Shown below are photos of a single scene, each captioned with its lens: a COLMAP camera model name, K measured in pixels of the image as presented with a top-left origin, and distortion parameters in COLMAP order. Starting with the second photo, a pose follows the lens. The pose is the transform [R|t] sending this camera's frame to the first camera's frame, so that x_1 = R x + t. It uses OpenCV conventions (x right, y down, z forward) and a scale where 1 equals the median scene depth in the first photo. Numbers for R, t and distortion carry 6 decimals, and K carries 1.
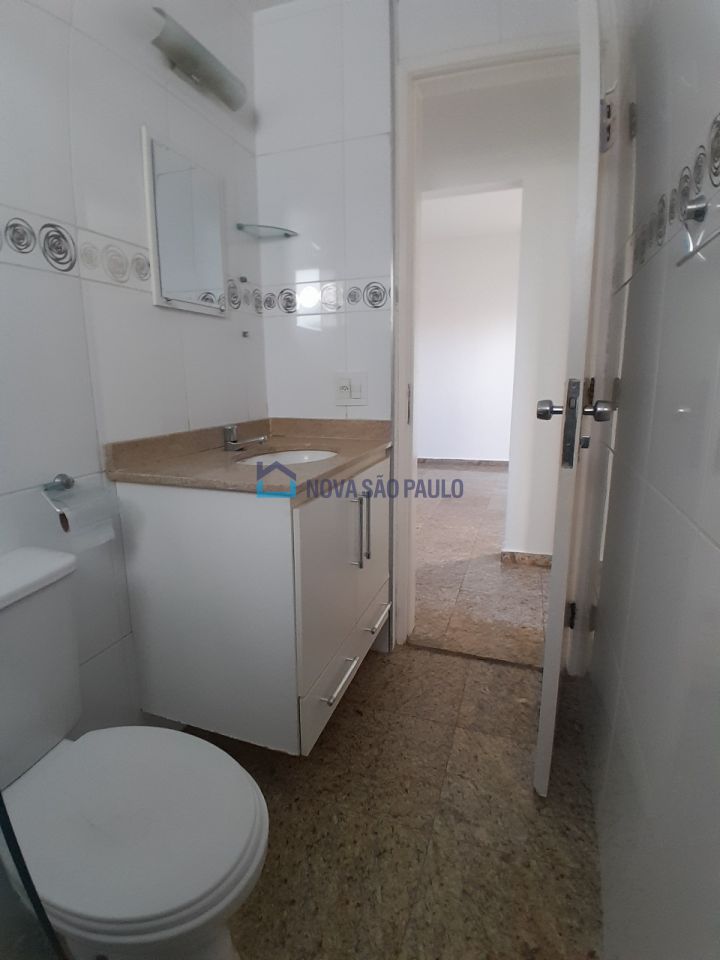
lens RADIAL K [[476.6, 0, 352.4], [0, 476.6, 478.0], [0, 0, 1]] dist [-0.001901, -0.040838]
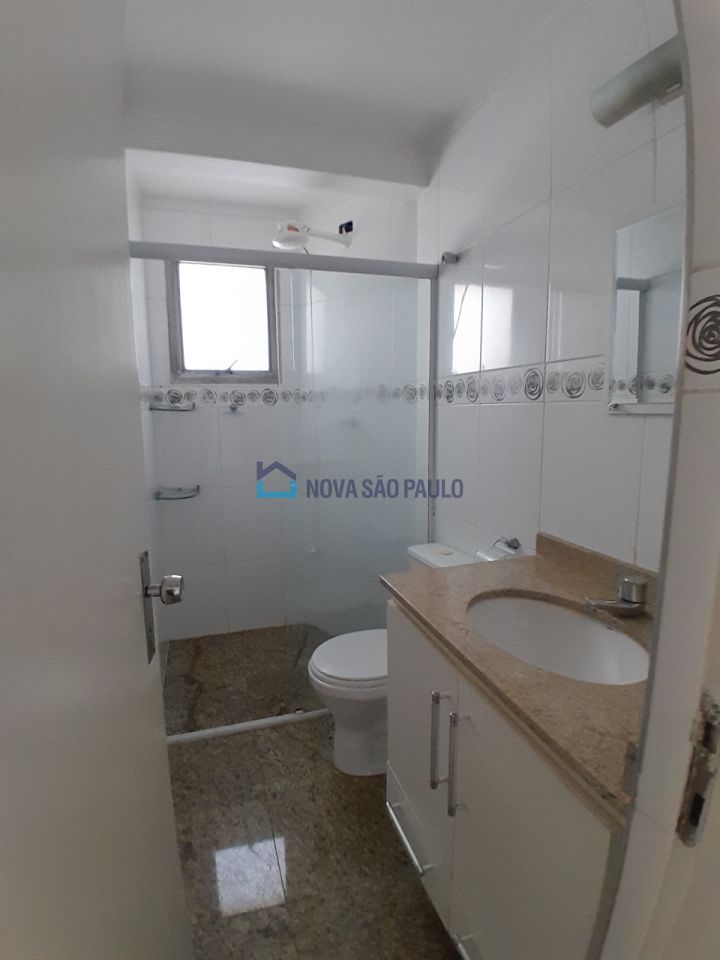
lens RADIAL K [[476.6, 0, 352.4], [0, 476.6, 478.0], [0, 0, 1]] dist [-0.001901, -0.040838]
pose [[-0.791558, 0.106407, -0.601758, 0.600760], [-0.106705, 0.945528, 0.307555, -0.542523], [0.601706, 0.307658, -0.737087, 1.615283]]
